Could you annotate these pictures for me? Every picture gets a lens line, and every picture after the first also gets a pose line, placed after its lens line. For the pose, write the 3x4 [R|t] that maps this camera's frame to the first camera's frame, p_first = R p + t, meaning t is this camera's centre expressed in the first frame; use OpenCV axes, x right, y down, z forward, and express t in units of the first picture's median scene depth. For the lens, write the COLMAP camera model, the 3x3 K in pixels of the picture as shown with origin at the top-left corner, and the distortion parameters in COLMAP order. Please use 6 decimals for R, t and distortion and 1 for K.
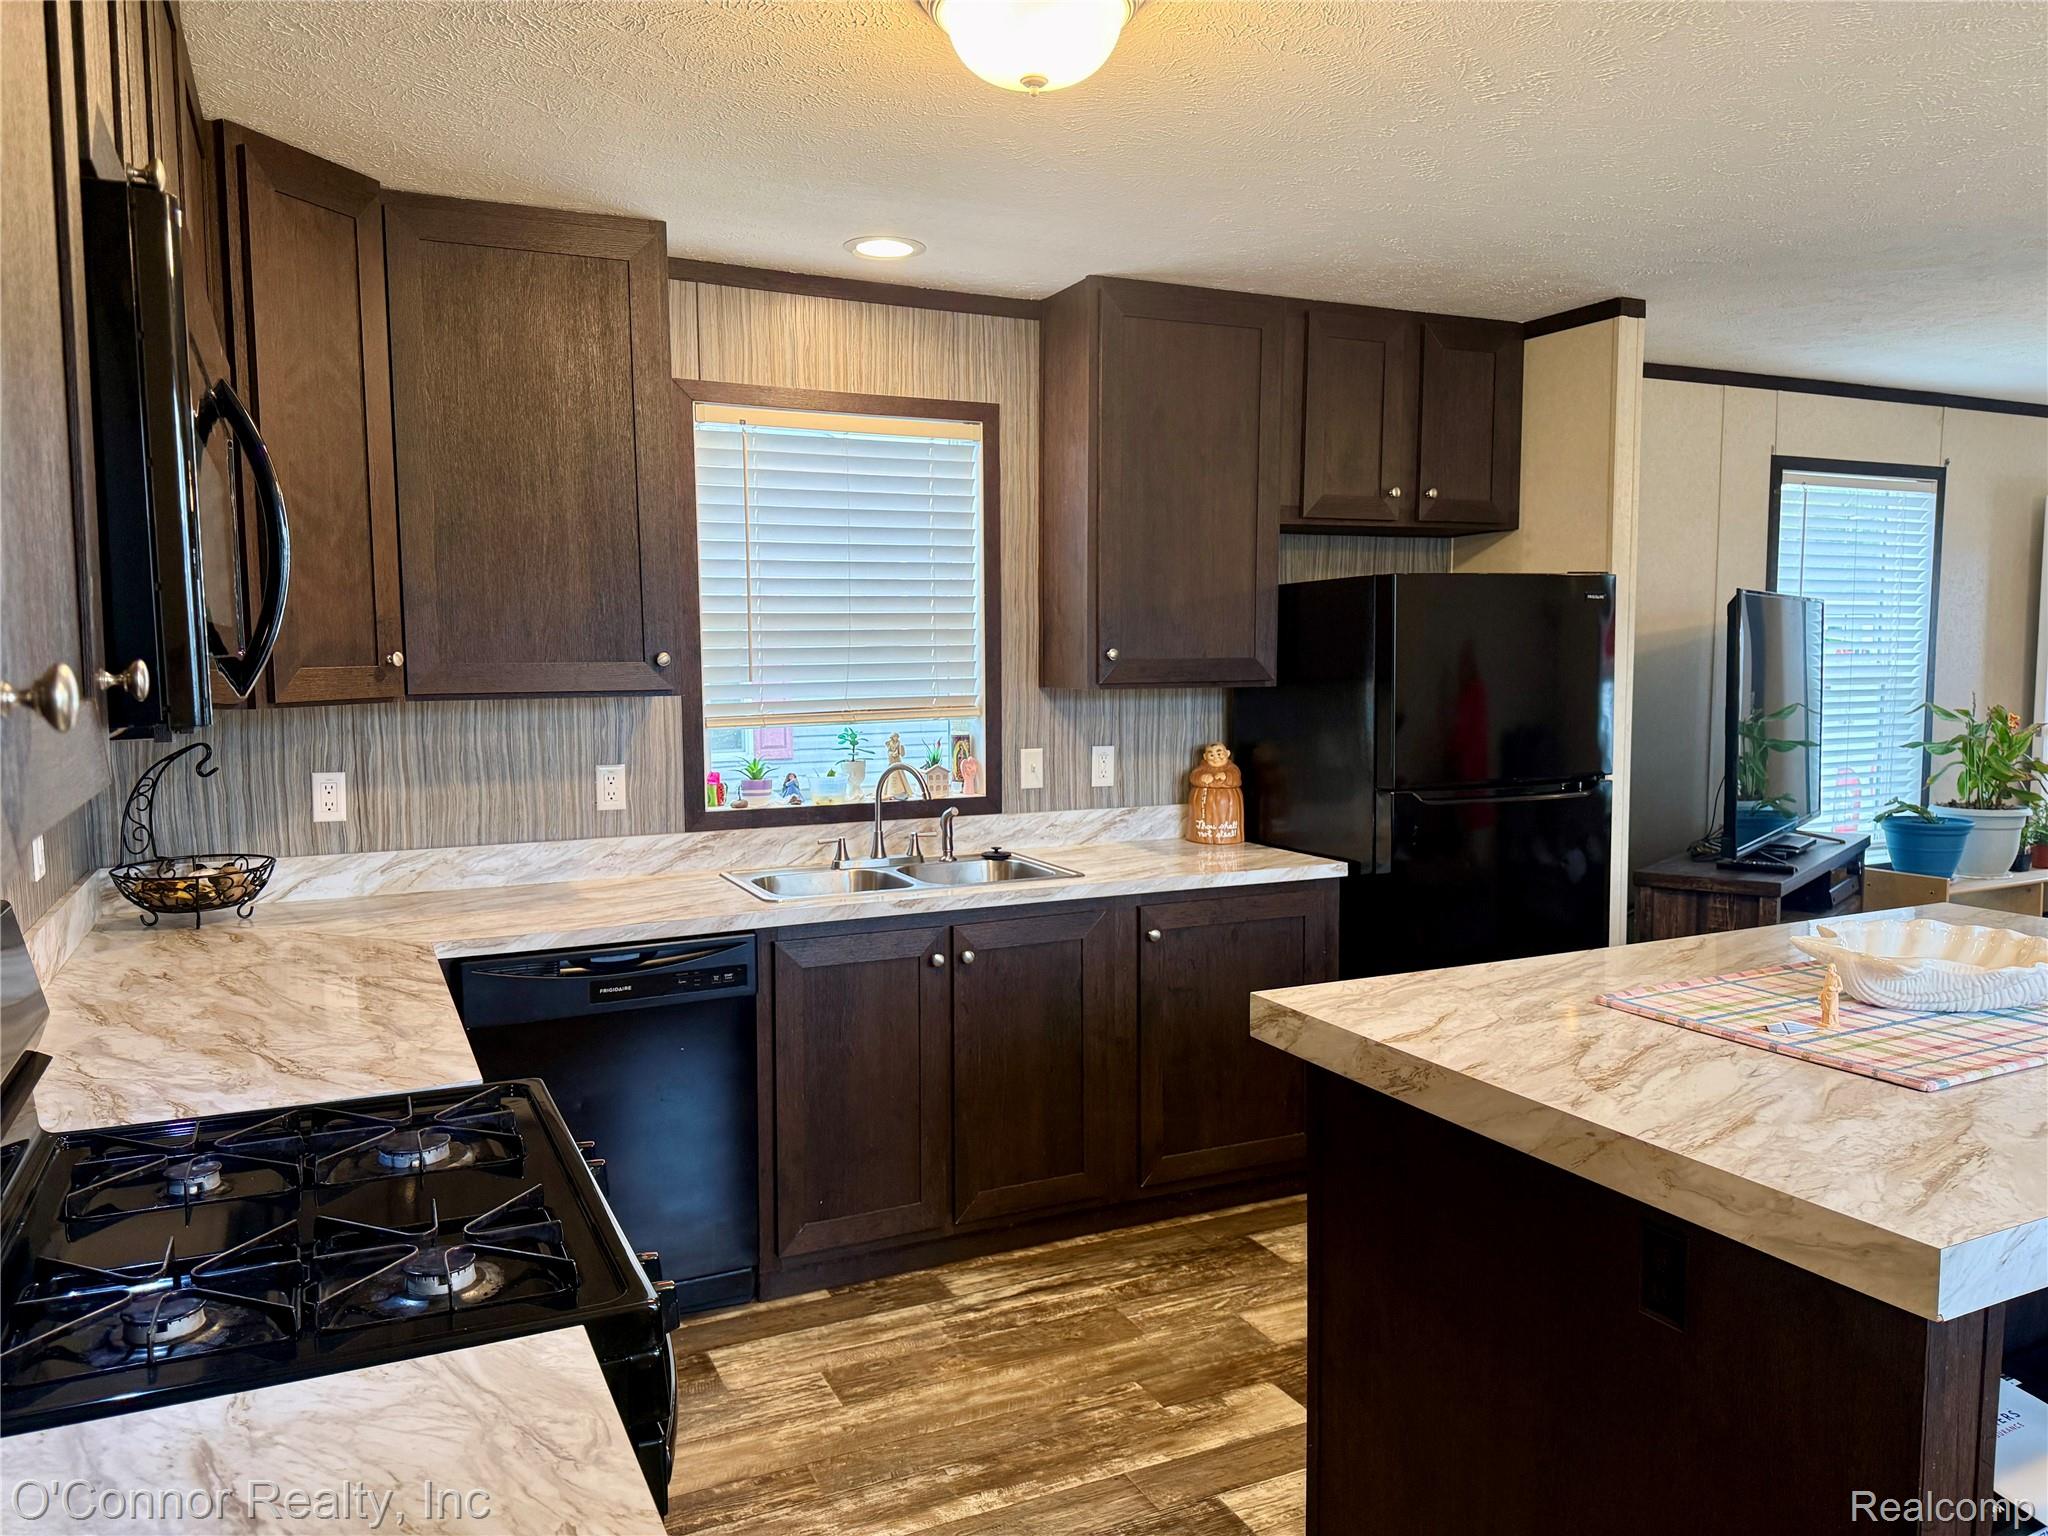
lens RADIAL K [[1449.9, 0, 1024.0], [0, 1449.9, 768.0], [0, 0, 1]] dist [0.055737, -0.066741]
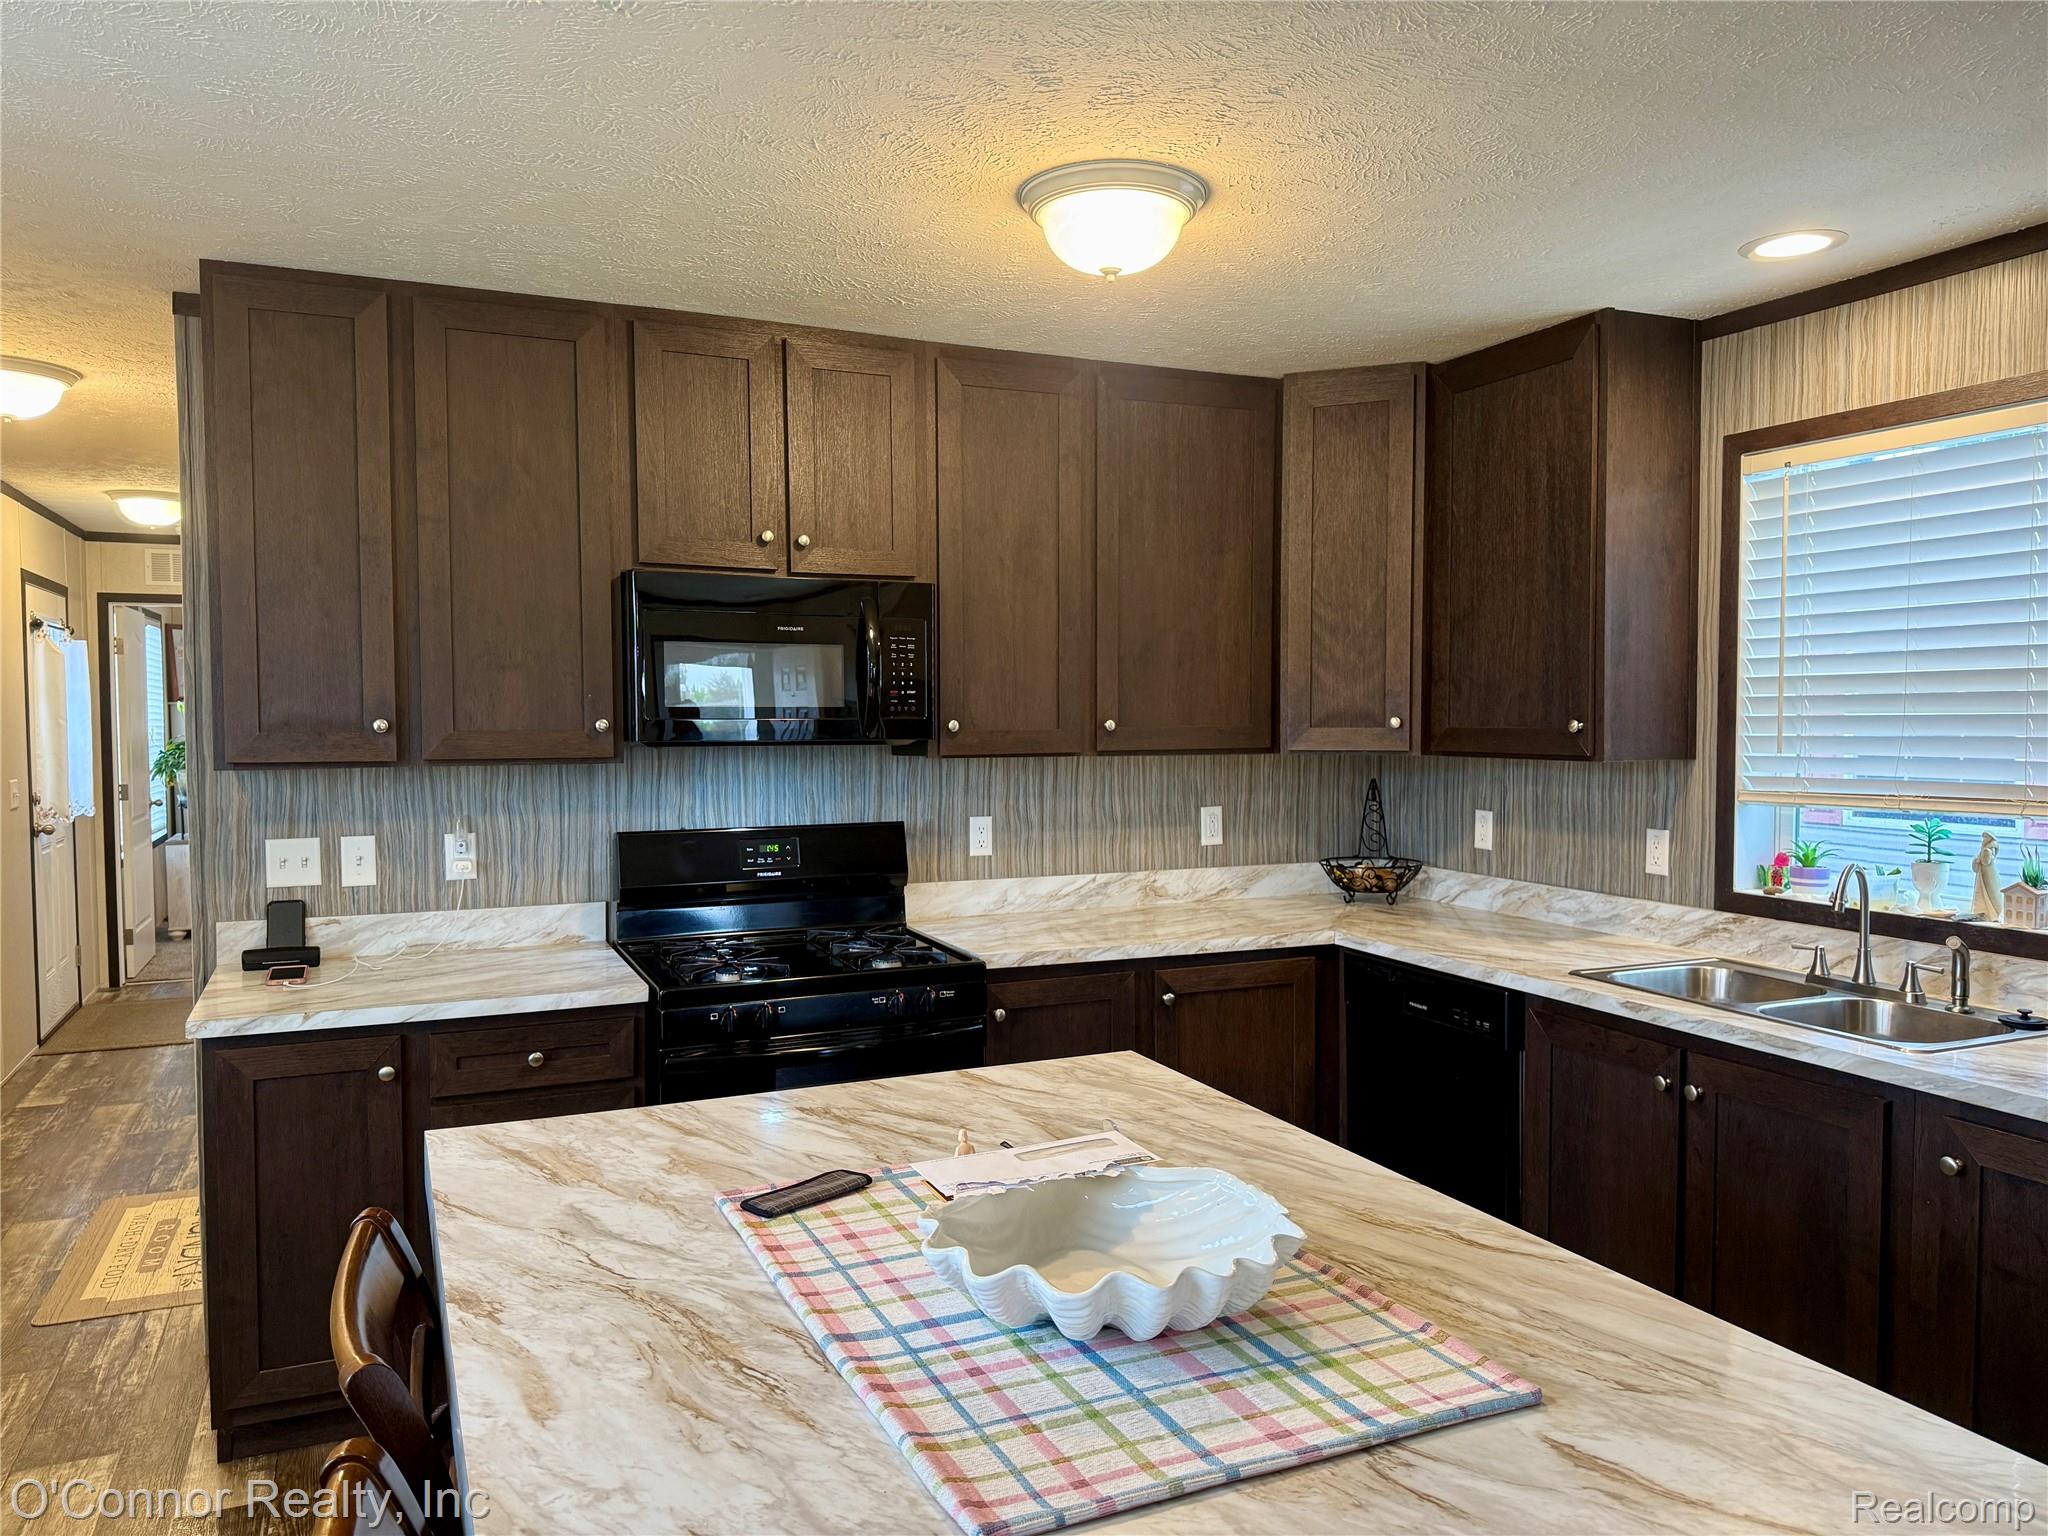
lens RADIAL K [[1440.7, 0, 1024.0], [0, 1440.7, 768.0], [0, 0, 1]] dist [0.144642, -0.263568]
pose [[-0.028463, 0.048130, -0.998435, 0.858962], [-0.086560, 0.994969, 0.050431, -0.067212], [0.995840, 0.087860, -0.024153, 0.669187]]
